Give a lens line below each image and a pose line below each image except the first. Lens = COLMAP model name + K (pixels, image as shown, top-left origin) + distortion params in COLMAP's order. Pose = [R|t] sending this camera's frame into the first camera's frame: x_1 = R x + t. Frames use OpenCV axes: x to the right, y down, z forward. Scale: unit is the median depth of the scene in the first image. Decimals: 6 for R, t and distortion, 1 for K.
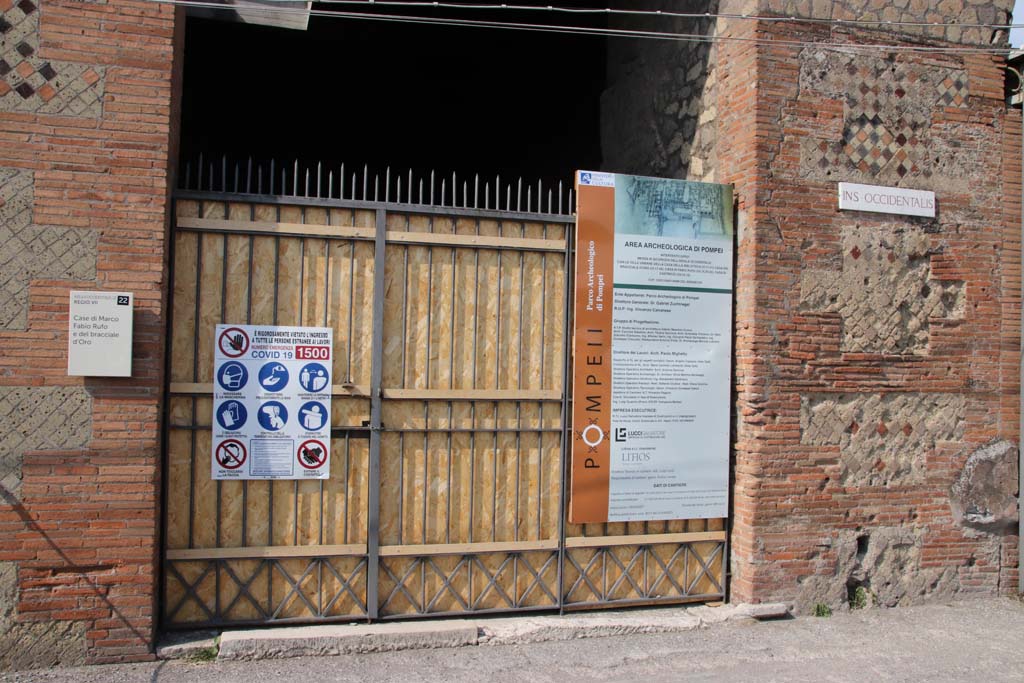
lens RADIAL K [[867.9, 0, 496.5], [0, 867.9, 349.4], [0, 0, 1]] dist [-0.103646, 0.059669]
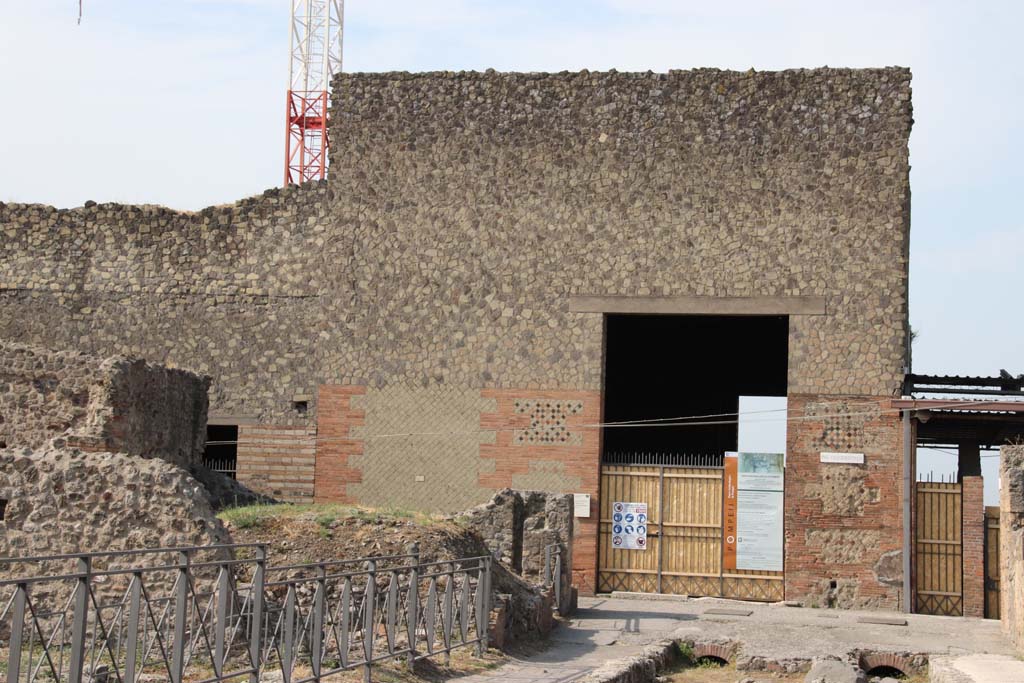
lens RADIAL K [[2047.2, 0, 520.1], [0, 2047.2, 348.1], [0, 0, 1]] dist [0.496430, 0.000000]
pose [[0.882229, -0.028349, -0.469967, 2.845417], [-0.001824, 0.997972, -0.063623, -0.107053], [0.470817, 0.056987, 0.880388, -5.691355]]
